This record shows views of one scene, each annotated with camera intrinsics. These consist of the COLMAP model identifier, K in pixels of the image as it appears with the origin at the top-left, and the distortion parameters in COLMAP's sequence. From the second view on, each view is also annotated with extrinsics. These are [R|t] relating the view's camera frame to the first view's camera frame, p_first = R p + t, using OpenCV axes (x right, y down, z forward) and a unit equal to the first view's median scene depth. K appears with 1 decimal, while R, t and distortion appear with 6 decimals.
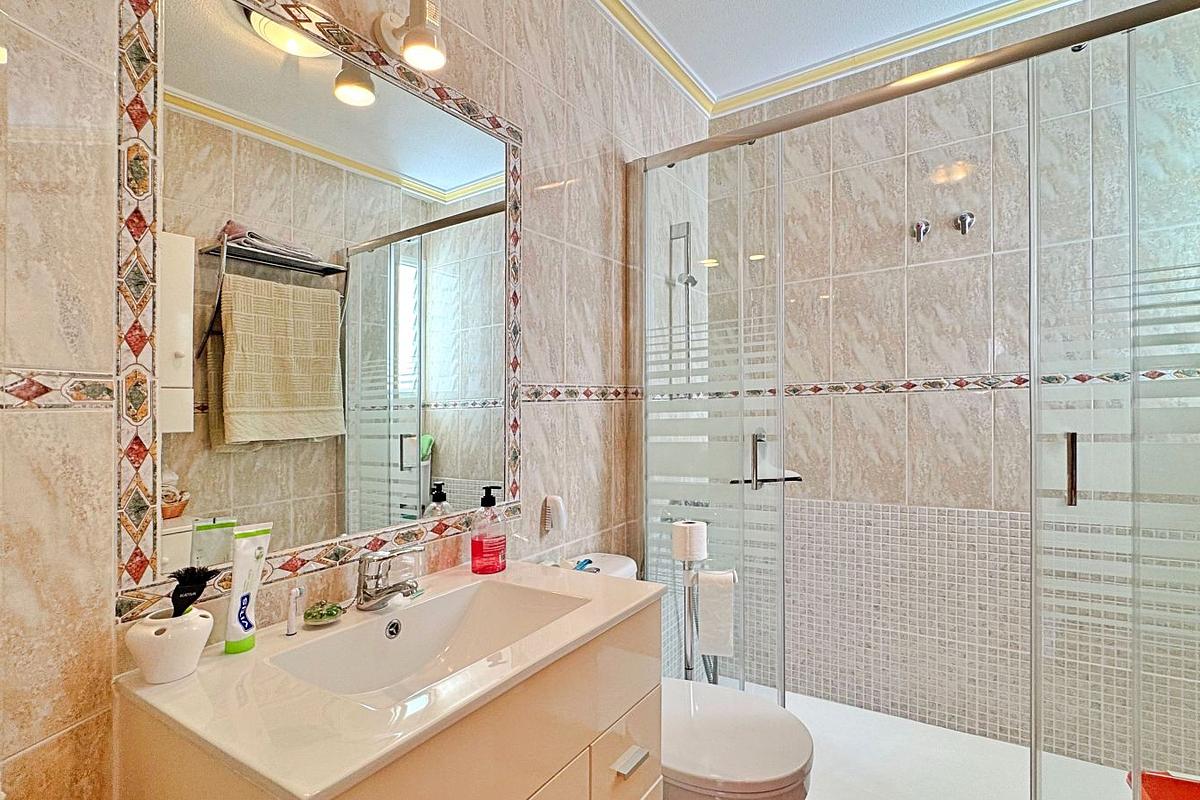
lens RADIAL K [[575.9, 0, 625.4], [0, 575.9, 417.3], [0, 0, 1]] dist [0.005380, 0.001273]
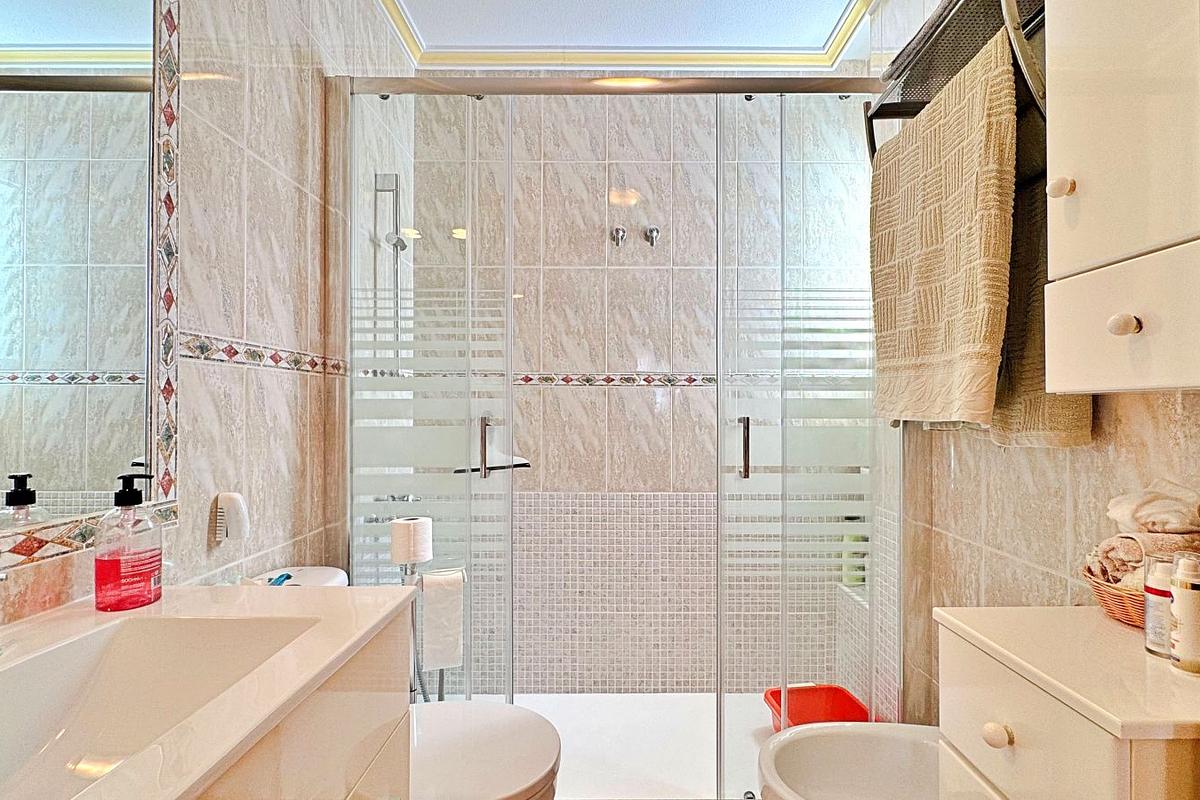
lens RADIAL K [[575.9, 0, 599.6], [0, 575.9, 429.9], [0, 0, 1]] dist [0.005380, 0.001273]
pose [[0.857672, 0.004584, 0.514177, -0.083409], [-0.004753, 0.999988, -0.000988, 0.047534], [-0.514175, -0.001597, 0.857684, 0.119892]]
